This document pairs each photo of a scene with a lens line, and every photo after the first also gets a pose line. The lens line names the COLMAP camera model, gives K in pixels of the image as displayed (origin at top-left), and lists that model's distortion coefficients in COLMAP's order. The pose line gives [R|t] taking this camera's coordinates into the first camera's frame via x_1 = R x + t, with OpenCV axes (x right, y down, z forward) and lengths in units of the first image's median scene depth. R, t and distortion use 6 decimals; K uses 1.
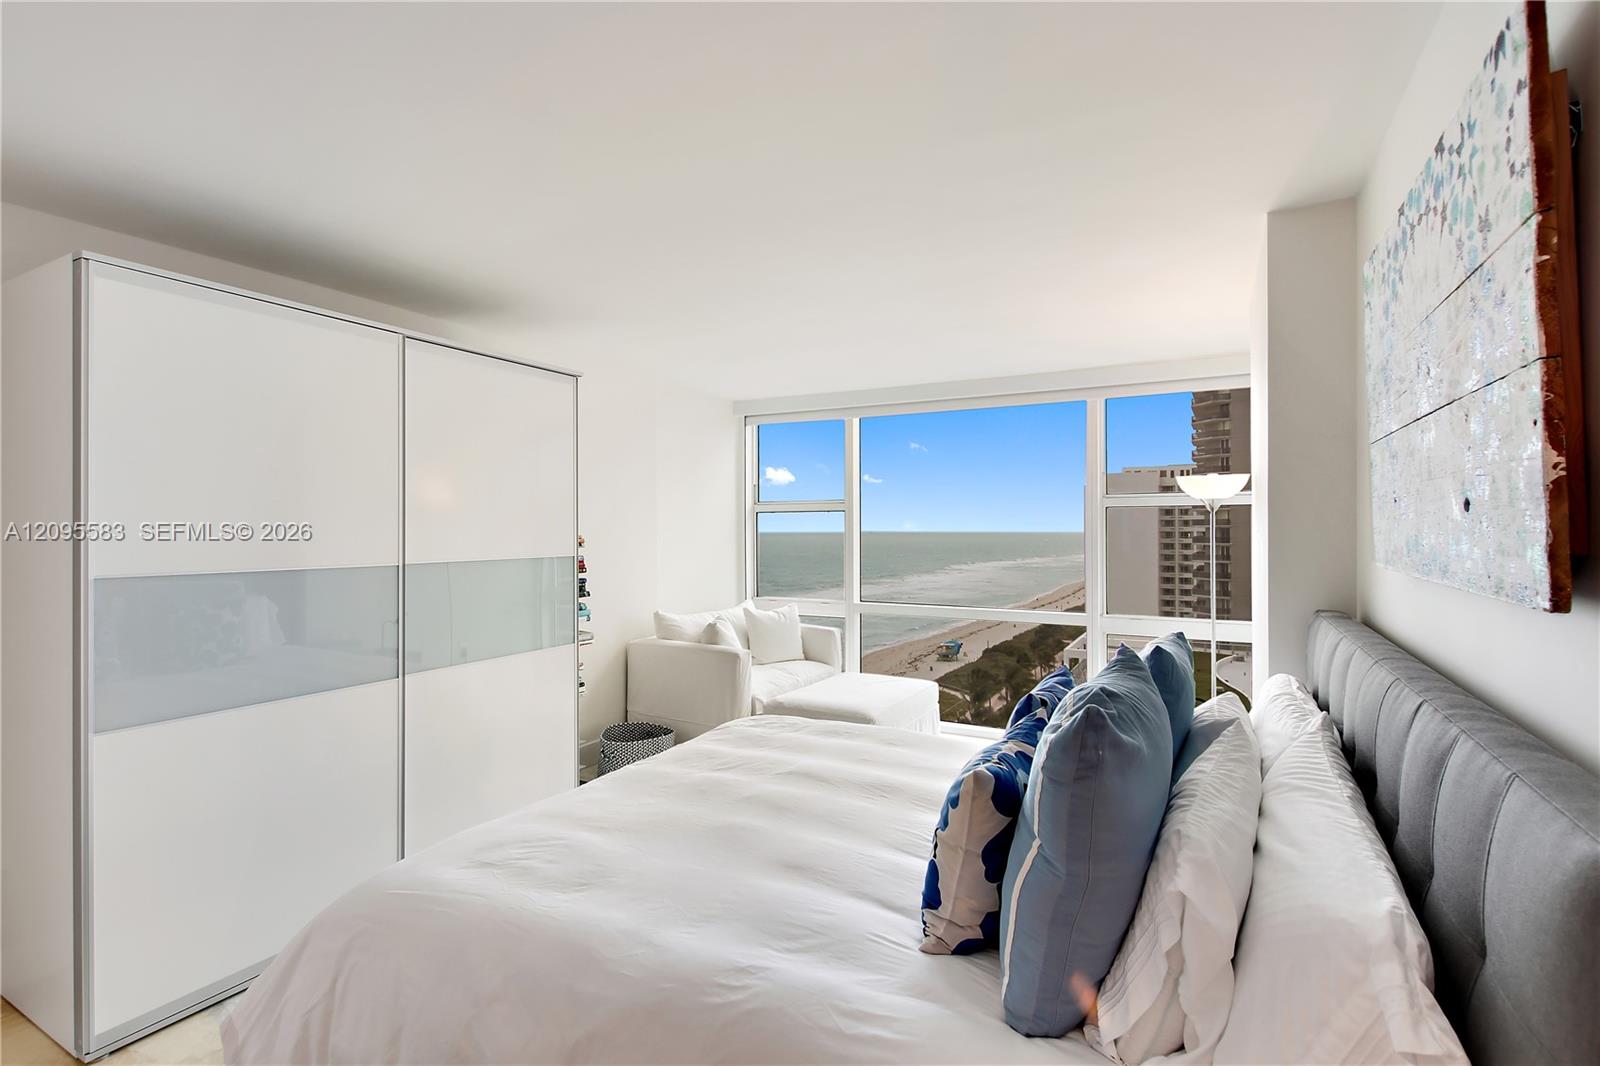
lens RADIAL K [[746.3, 0, 781.0], [0, 746.3, 530.3], [0, 0, 1]] dist [0.010232, -0.004352]
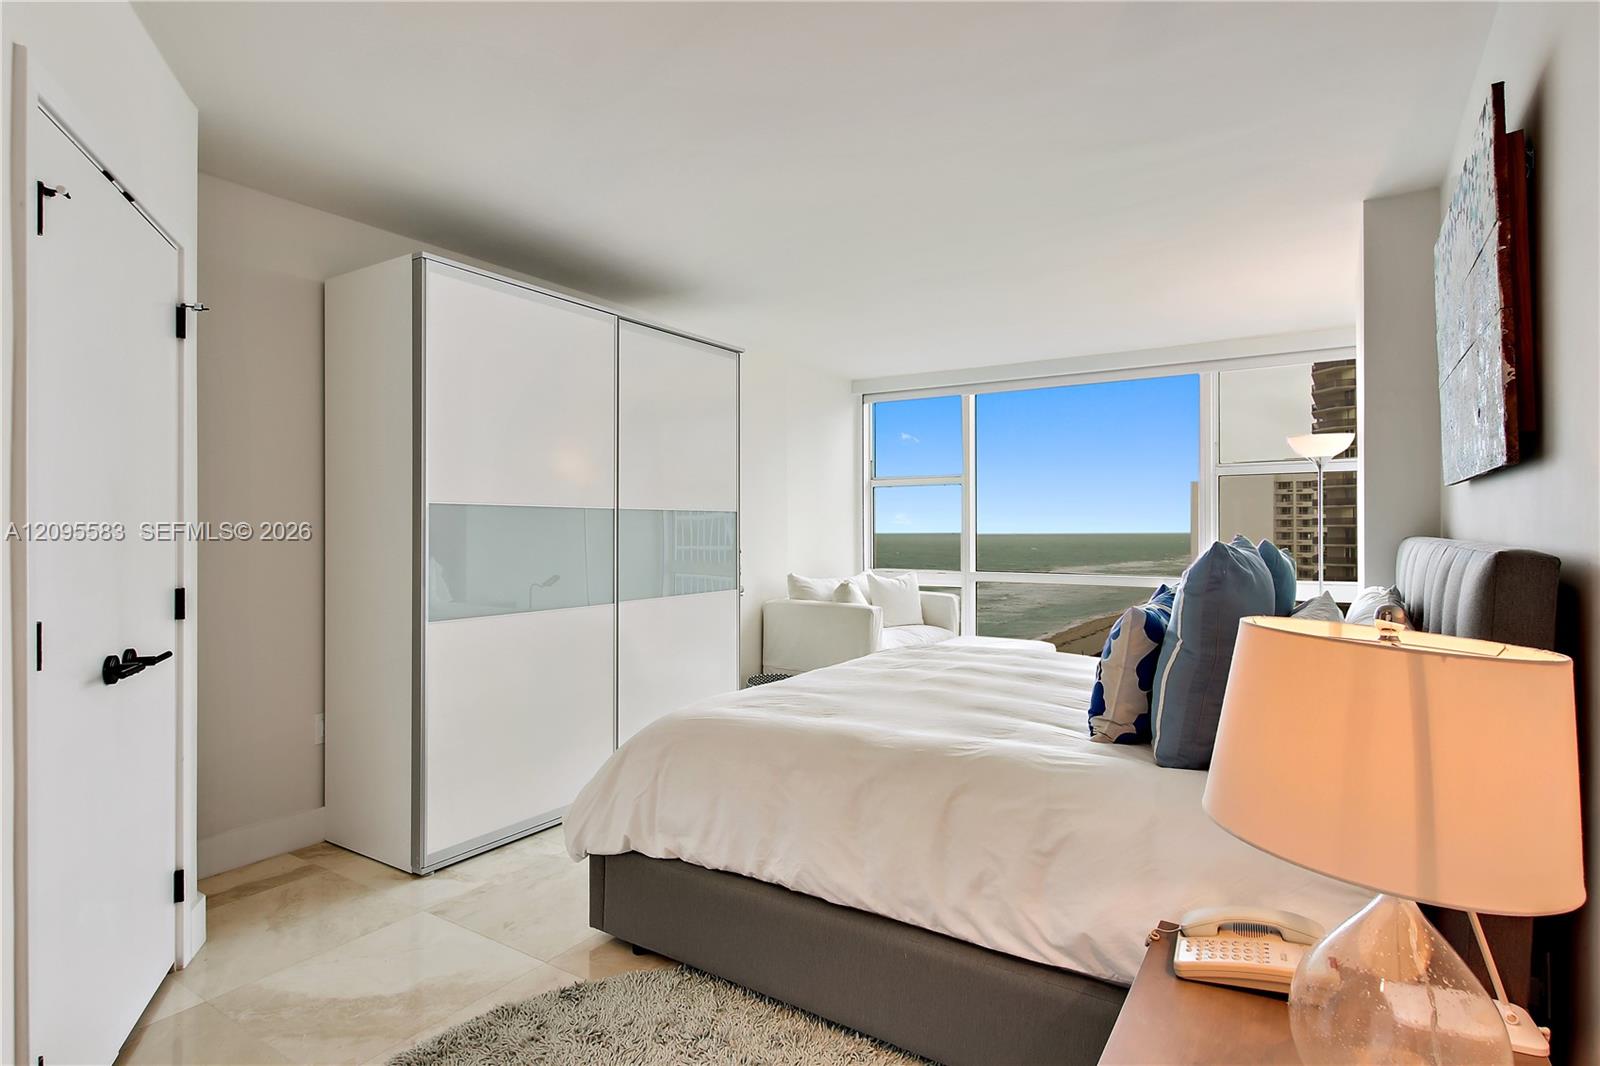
lens RADIAL K [[799.3, 0, 813.6], [0, 799.3, 529.4], [0, 0, 1]] dist [0.002959, -0.001950]
pose [[0.998462, 0.001536, -0.055411, -0.169467], [-0.001605, 0.999998, -0.001204, 0.111566], [0.055409, 0.001291, 0.998463, -0.358541]]
